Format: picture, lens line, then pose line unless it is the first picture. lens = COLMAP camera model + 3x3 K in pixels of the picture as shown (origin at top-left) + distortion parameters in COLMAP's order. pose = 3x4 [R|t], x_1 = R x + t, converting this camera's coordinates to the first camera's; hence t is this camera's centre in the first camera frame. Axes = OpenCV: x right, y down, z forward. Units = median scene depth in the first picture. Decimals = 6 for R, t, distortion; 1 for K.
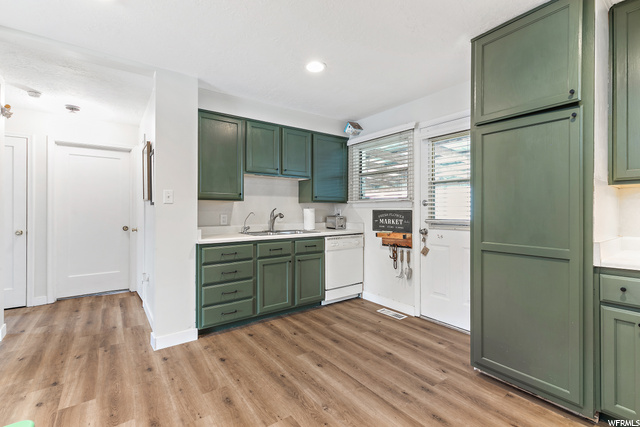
lens RADIAL K [[289.3, 0, 324.0], [0, 289.3, 209.6], [0, 0, 1]] dist [0.002085, -0.000026]
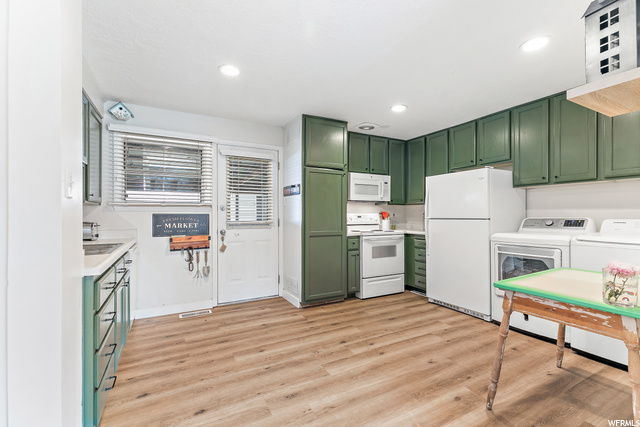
lens RADIAL K [[289.3, 0, 324.0], [0, 289.3, 209.6], [0, 0, 1]] dist [0.002085, -0.000026]
pose [[0.132086, 0.015749, 0.991113, -0.784321], [-0.001877, 0.999876, -0.015638, 0.000927], [-0.991236, 0.000206, 0.132099, 0.427471]]
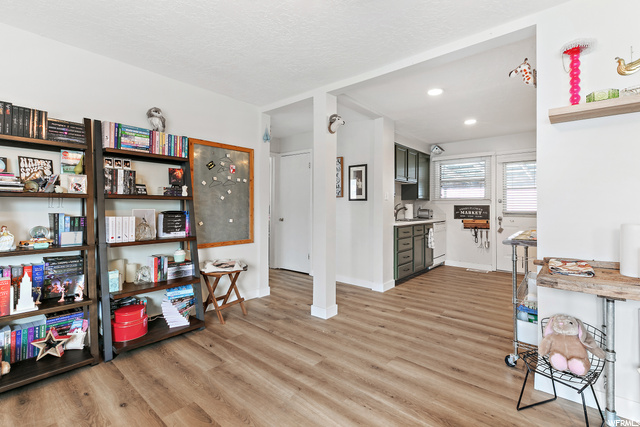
lens RADIAL K [[295.6, 0, 322.8], [0, 295.6, 205.7], [0, 0, 1]] dist [0.001470, 0.000225]
pose [[0.972005, 0.006052, 0.234884, -1.030842], [-0.005951, 0.999982, -0.001138, 0.011205], [-0.234887, -0.000292, 0.972023, -0.402323]]
